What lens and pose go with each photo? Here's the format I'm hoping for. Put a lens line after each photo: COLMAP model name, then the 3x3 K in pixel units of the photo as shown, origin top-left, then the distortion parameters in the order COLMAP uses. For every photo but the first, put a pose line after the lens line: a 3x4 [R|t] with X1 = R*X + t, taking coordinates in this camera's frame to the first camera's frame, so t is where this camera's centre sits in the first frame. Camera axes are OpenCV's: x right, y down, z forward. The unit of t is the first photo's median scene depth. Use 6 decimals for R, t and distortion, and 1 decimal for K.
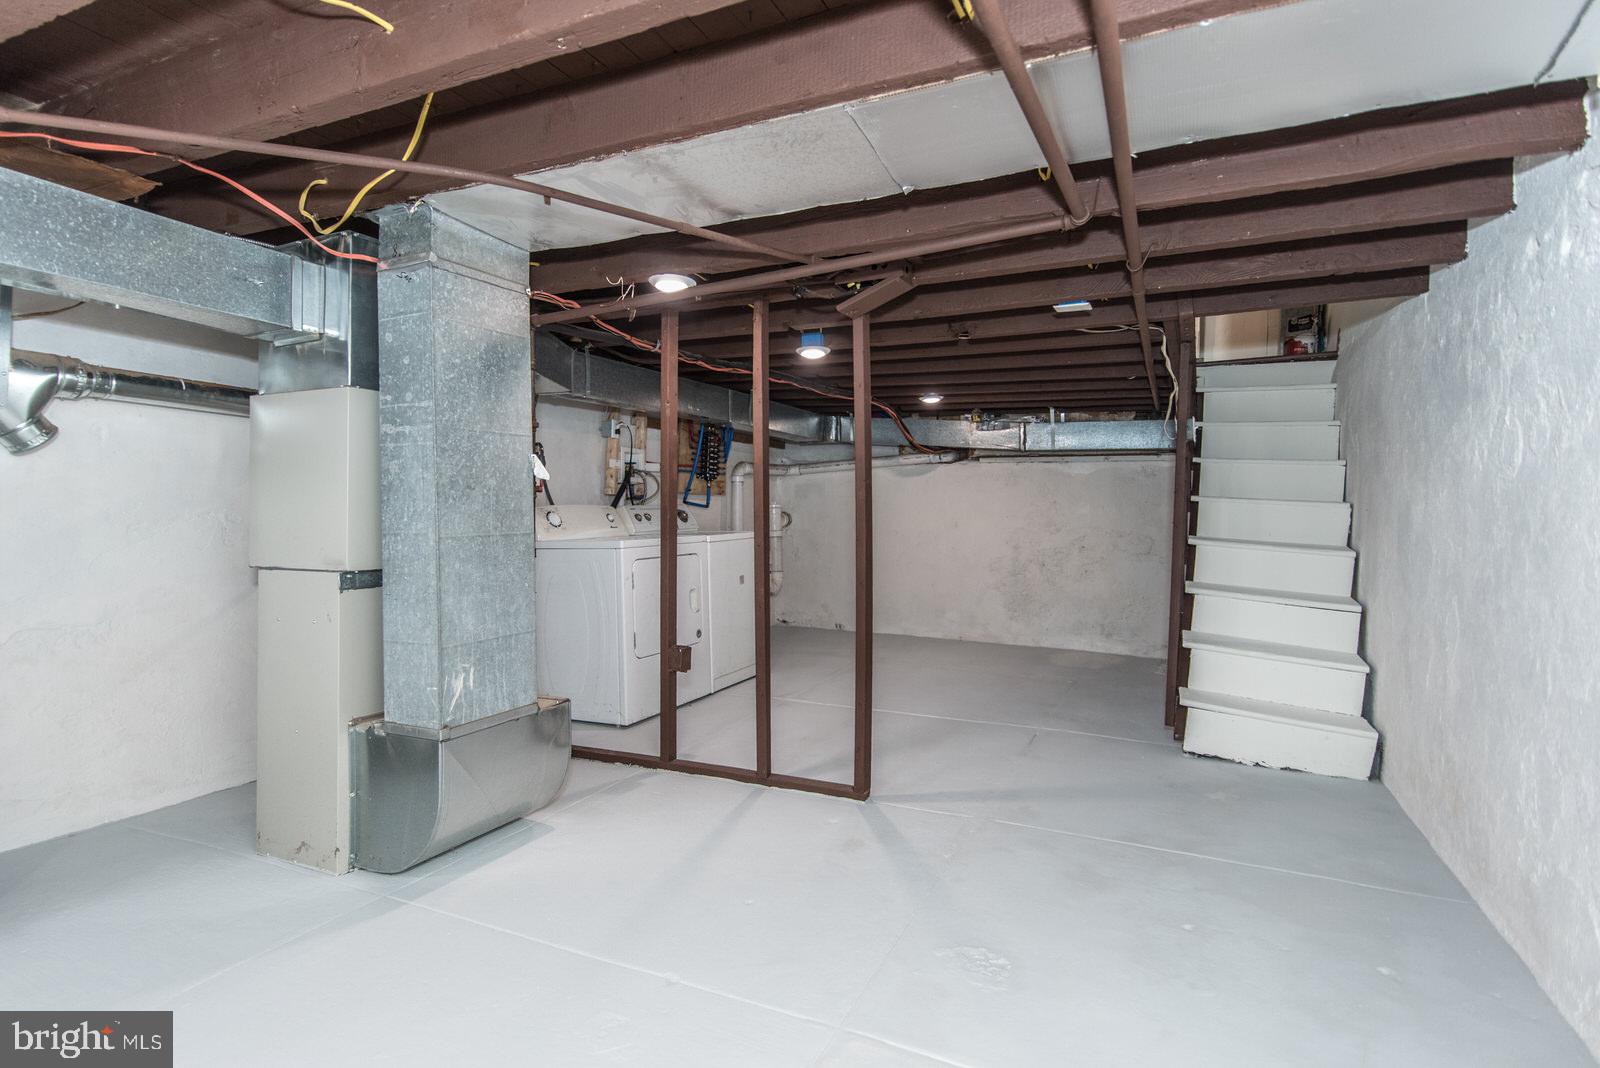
lens RADIAL K [[797.7, 0, 796.3], [0, 797.7, 526.4], [0, 0, 1]] dist [0.003721, 0.000393]
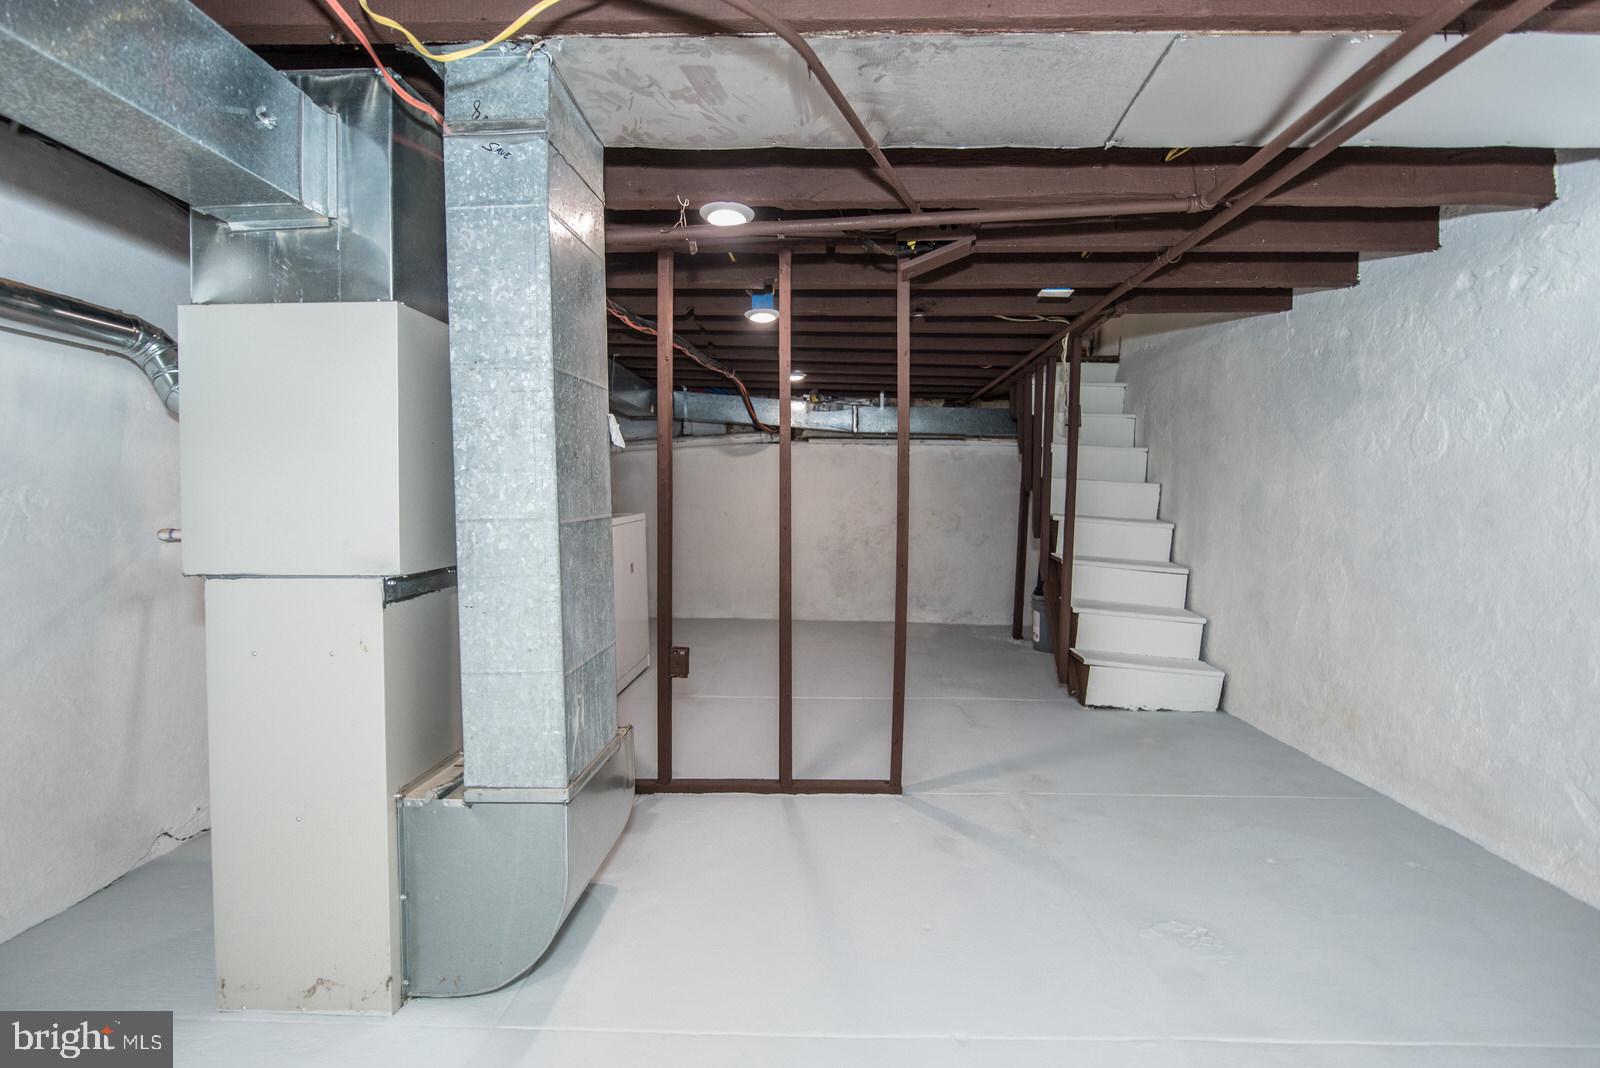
lens RADIAL K [[787.8, 0, 809.2], [0, 787.8, 528.7], [0, 0, 1]] dist [-0.011683, 0.000155]
pose [[0.918132, -0.020291, 0.395755, -0.372630], [0.010079, 0.999561, 0.027865, 0.000783], [-0.396147, -0.021595, 0.917933, 0.185897]]
